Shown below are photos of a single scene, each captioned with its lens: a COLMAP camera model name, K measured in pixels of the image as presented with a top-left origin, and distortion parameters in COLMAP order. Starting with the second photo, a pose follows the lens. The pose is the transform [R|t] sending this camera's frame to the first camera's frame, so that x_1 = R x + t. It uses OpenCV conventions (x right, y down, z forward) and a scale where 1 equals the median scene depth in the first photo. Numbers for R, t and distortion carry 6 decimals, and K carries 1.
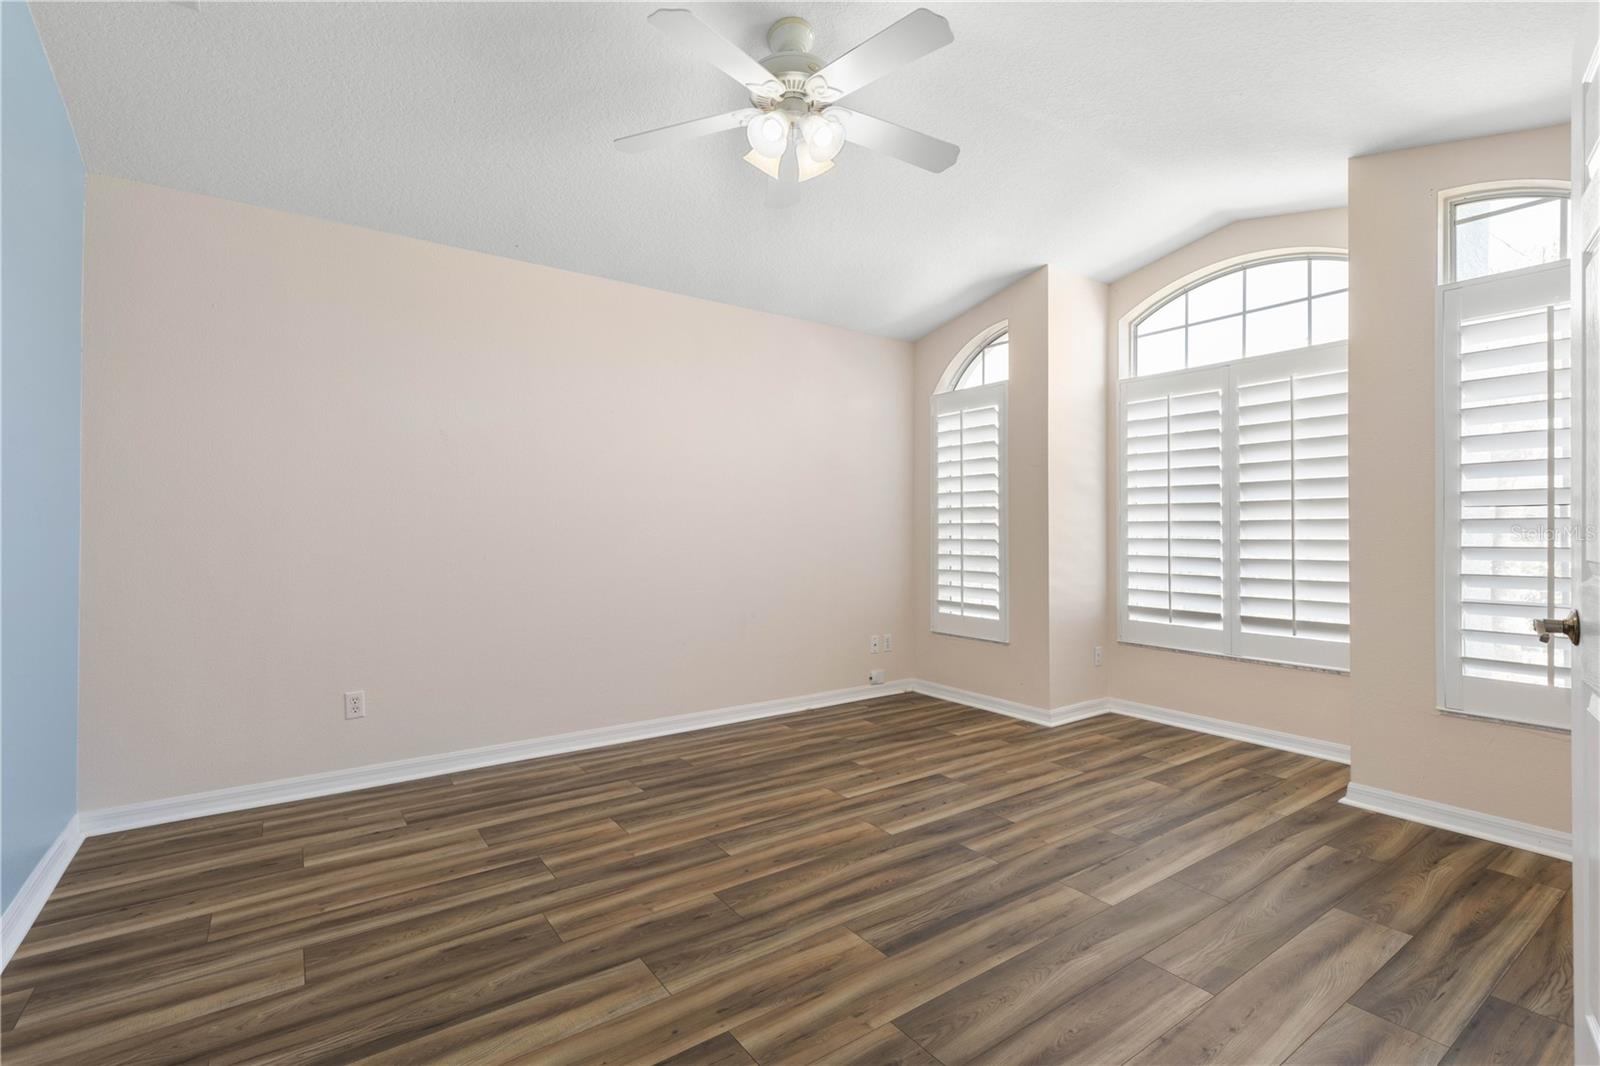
lens RADIAL K [[730.9, 0, 801.2], [0, 730.9, 532.0], [0, 0, 1]] dist [0.006908, -0.001494]
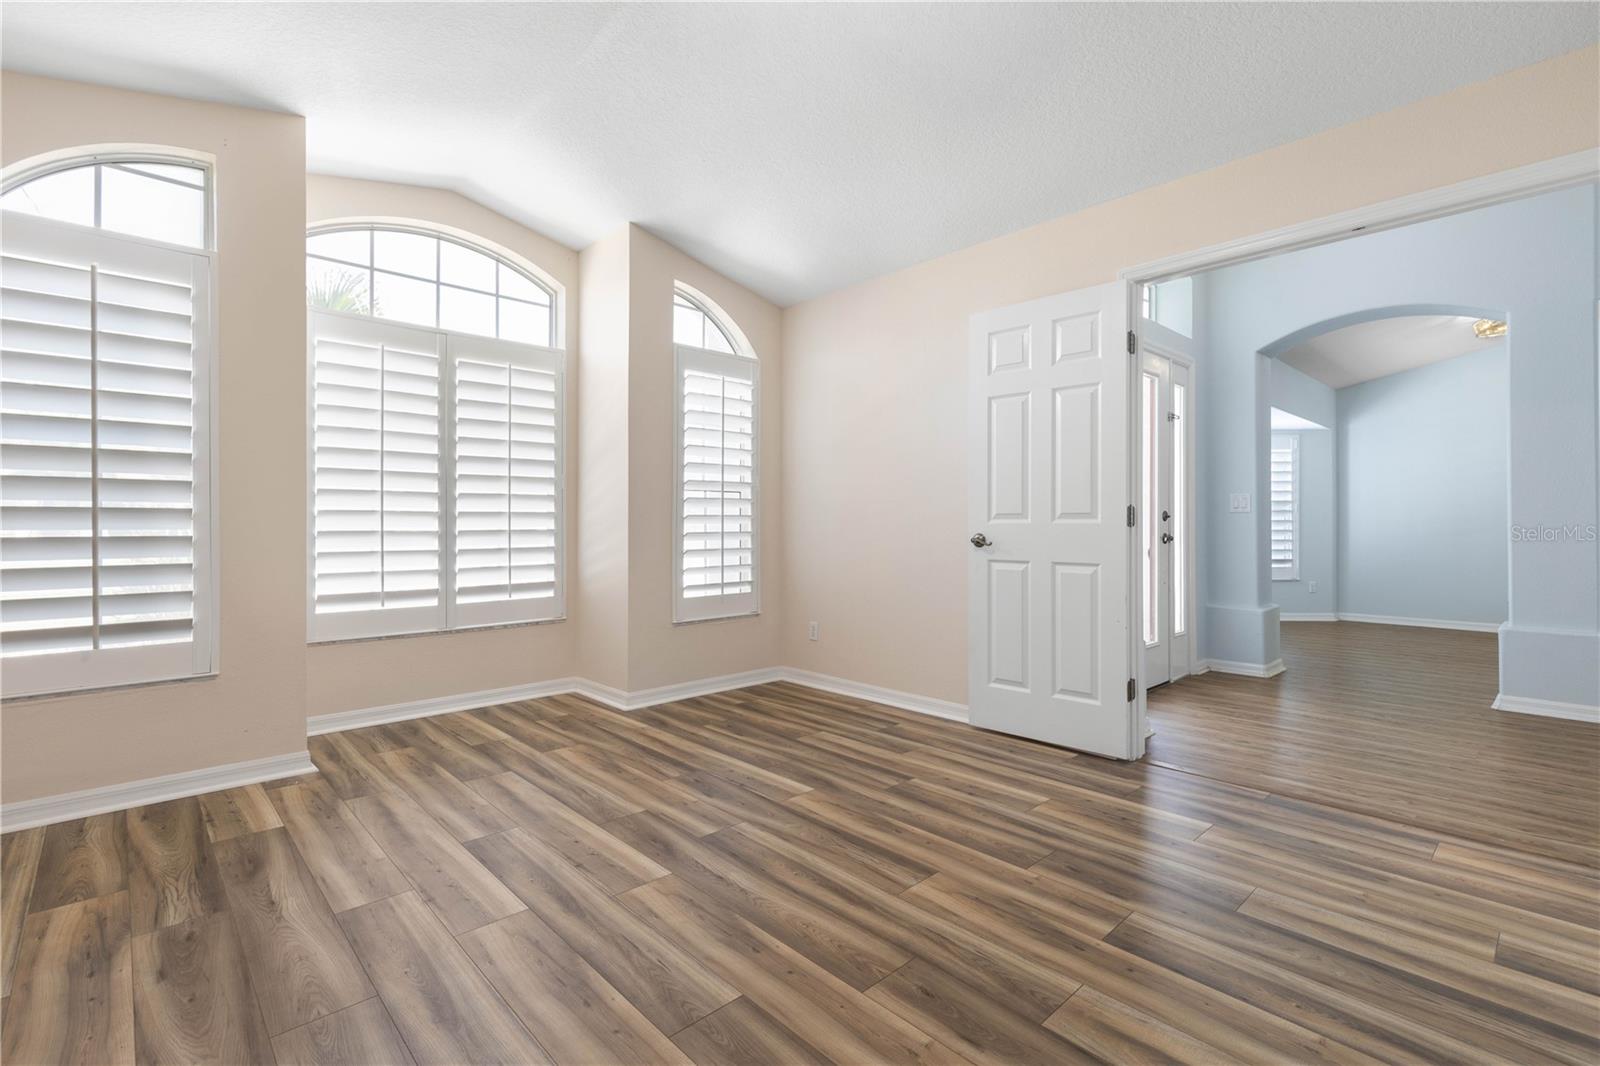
lens RADIAL K [[730.9, 0, 816.2], [0, 730.9, 524.2], [0, 0, 1]] dist [0.006908, -0.001494]
pose [[-0.153413, -0.002674, 0.988159, -0.600715], [-0.000648, 0.999996, 0.002605, 0.031886], [-0.988162, -0.000241, -0.153414, 0.858010]]
